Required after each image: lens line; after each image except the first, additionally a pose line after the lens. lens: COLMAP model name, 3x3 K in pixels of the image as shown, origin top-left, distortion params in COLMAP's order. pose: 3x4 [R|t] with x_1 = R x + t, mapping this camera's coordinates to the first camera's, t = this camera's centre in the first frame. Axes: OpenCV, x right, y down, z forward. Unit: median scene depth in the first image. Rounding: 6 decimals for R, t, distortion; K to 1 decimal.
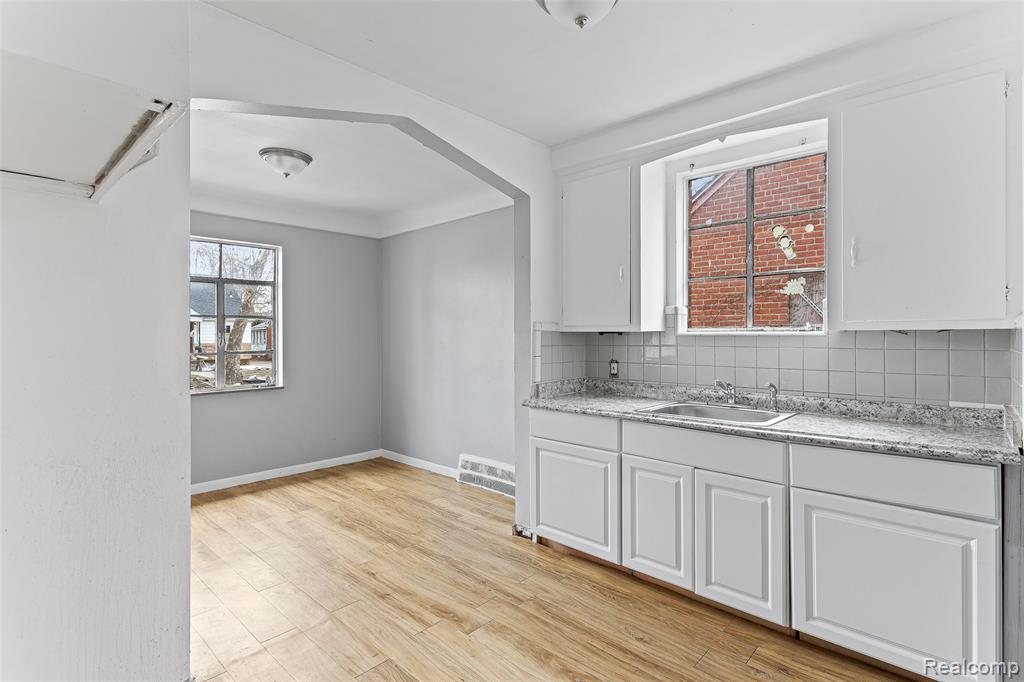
lens RADIAL K [[498.5, 0, 509.3], [0, 498.5, 336.1], [0, 0, 1]] dist [-0.005214, -0.000195]
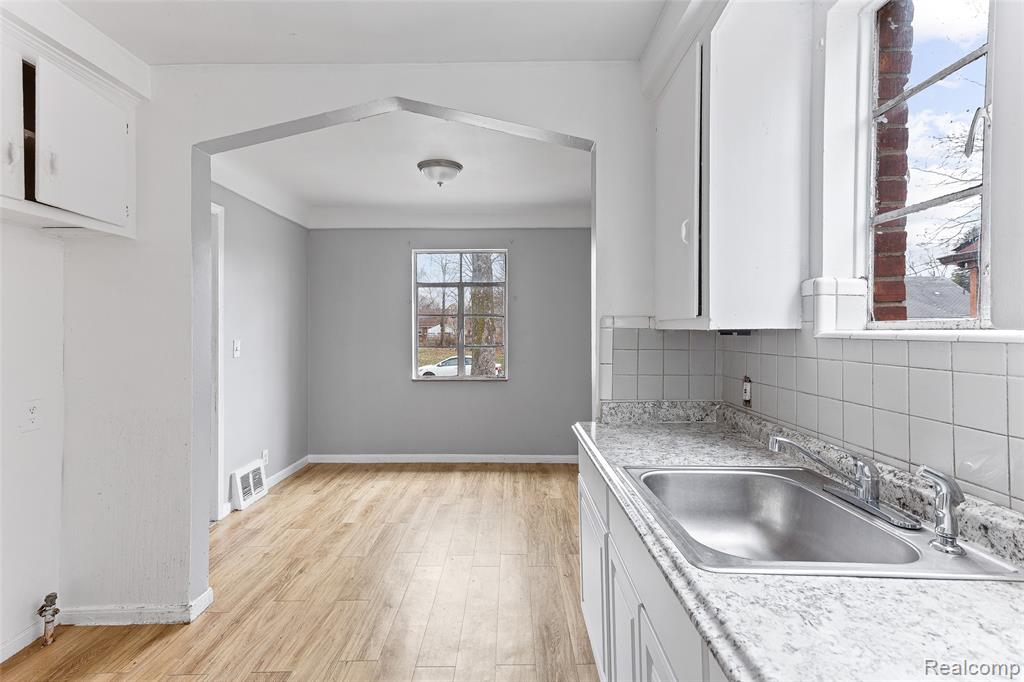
lens RADIAL K [[487.9, 0, 510.5], [0, 487.9, 335.2], [0, 0, 1]] dist [0.032436, 0.002719]
pose [[0.683752, 0.011285, -0.729627, 0.437637], [-0.007578, 0.999936, 0.008365, -0.005090], [0.729675, -0.000190, 0.683794, 0.385527]]
